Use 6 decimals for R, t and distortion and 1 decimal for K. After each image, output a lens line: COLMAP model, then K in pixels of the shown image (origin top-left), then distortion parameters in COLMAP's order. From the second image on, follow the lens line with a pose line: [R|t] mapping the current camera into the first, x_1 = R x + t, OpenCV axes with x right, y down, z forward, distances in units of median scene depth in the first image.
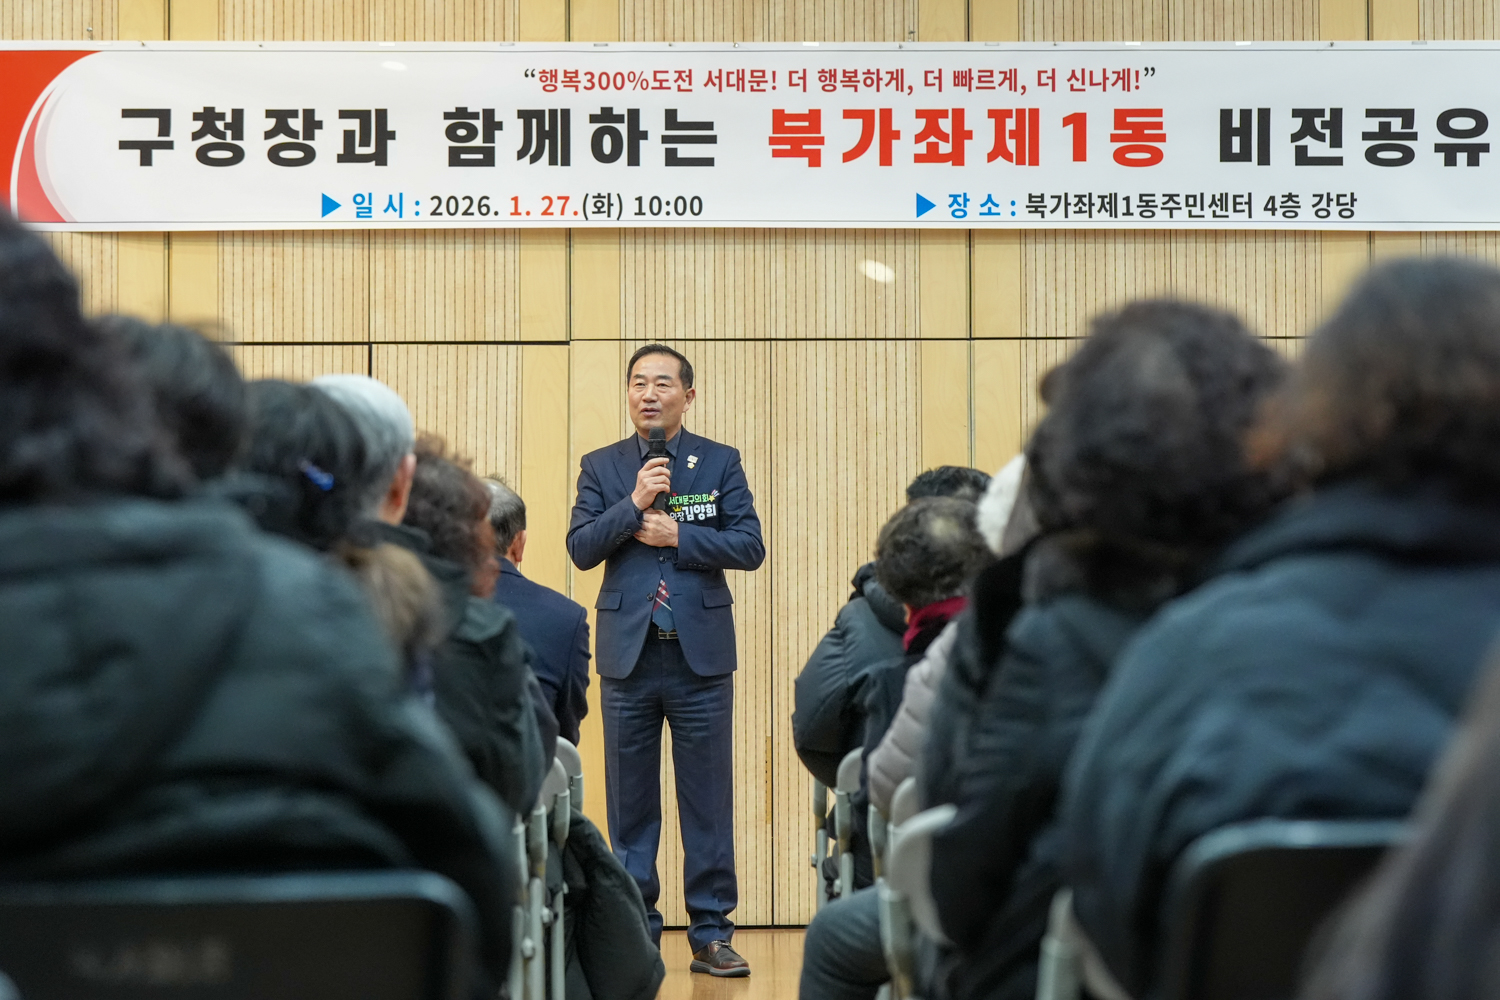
lens RADIAL K [[3676.6, 0, 750.0], [0, 3676.6, 500.0], [0, 0, 1]] dist [0.026538, -0.220726]
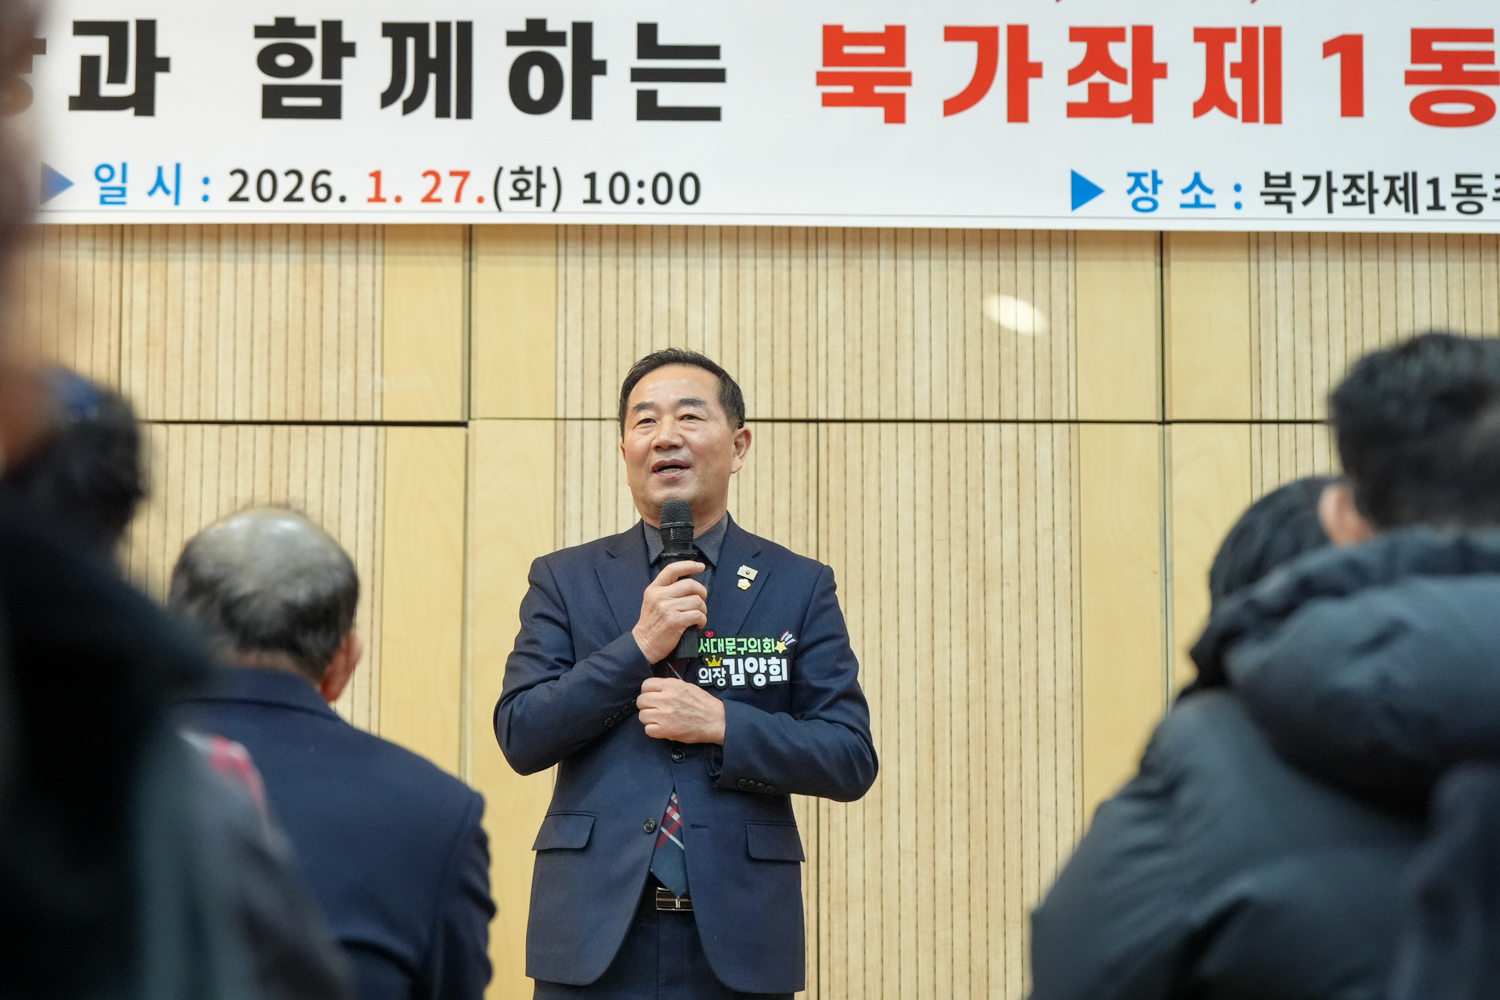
lens RADIAL K [[4268.5, 0, 750.0], [0, 4268.5, 500.0], [0, 0, 1]] dist [0.023465, -0.408435]
pose [[0.999902, 0.005738, 0.012737, -0.013437], [-0.004615, 0.996244, -0.086470, 0.026603], [-0.013185, 0.086403, 0.996173, 0.336345]]
